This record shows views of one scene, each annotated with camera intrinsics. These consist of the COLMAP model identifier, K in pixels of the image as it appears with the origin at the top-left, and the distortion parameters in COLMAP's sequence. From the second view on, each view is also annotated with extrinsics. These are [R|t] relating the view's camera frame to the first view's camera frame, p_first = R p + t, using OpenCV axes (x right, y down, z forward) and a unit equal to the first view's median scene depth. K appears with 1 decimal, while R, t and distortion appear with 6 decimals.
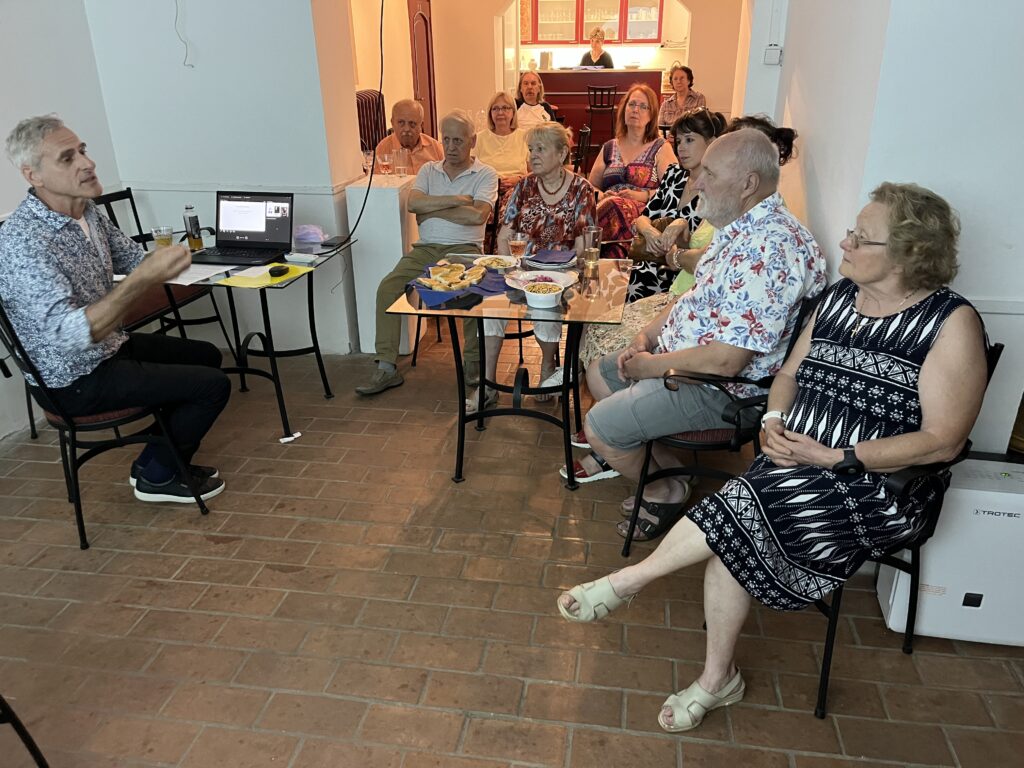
lens RADIAL K [[762.9, 0, 503.8], [0, 762.9, 400.1], [0, 0, 1]] dist [0.120881, -0.183264]
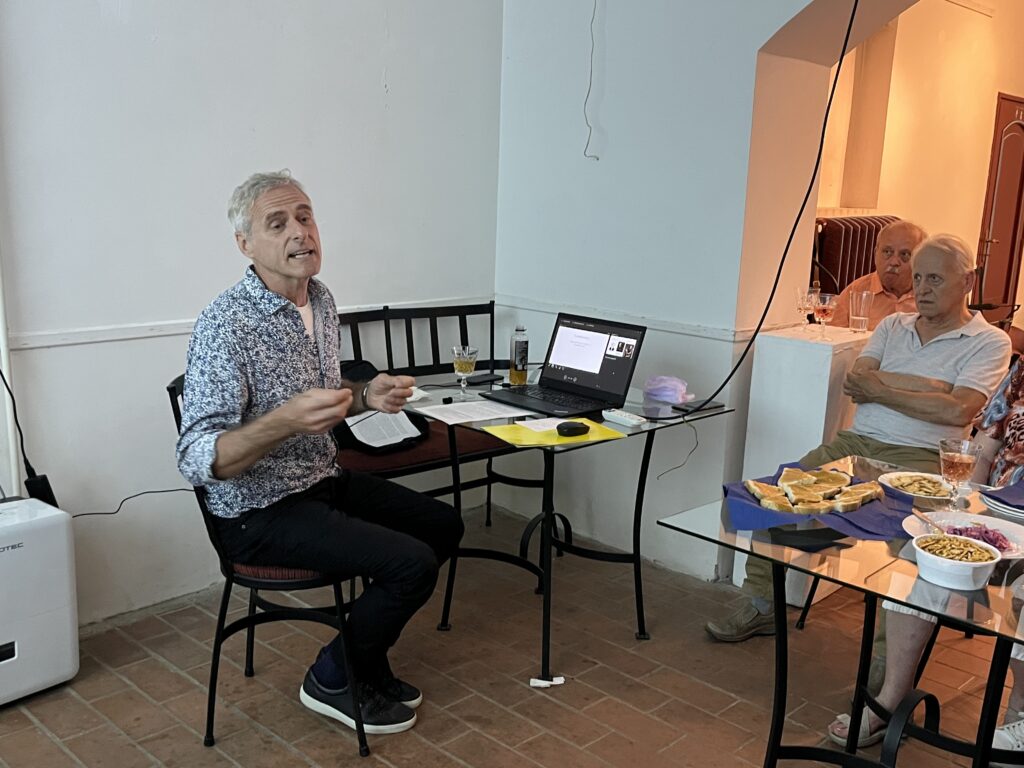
lens RADIAL K [[1016.1, 0, 512.0], [0, 1016.1, 384.0], [0, 0, 1]] dist [0.008440, 0.005910]
pose [[0.825324, 0.160810, -0.541276, 0.121848], [-0.284248, 0.946595, -0.152186, -0.050380], [0.487896, 0.279459, 0.826958, 0.216489]]
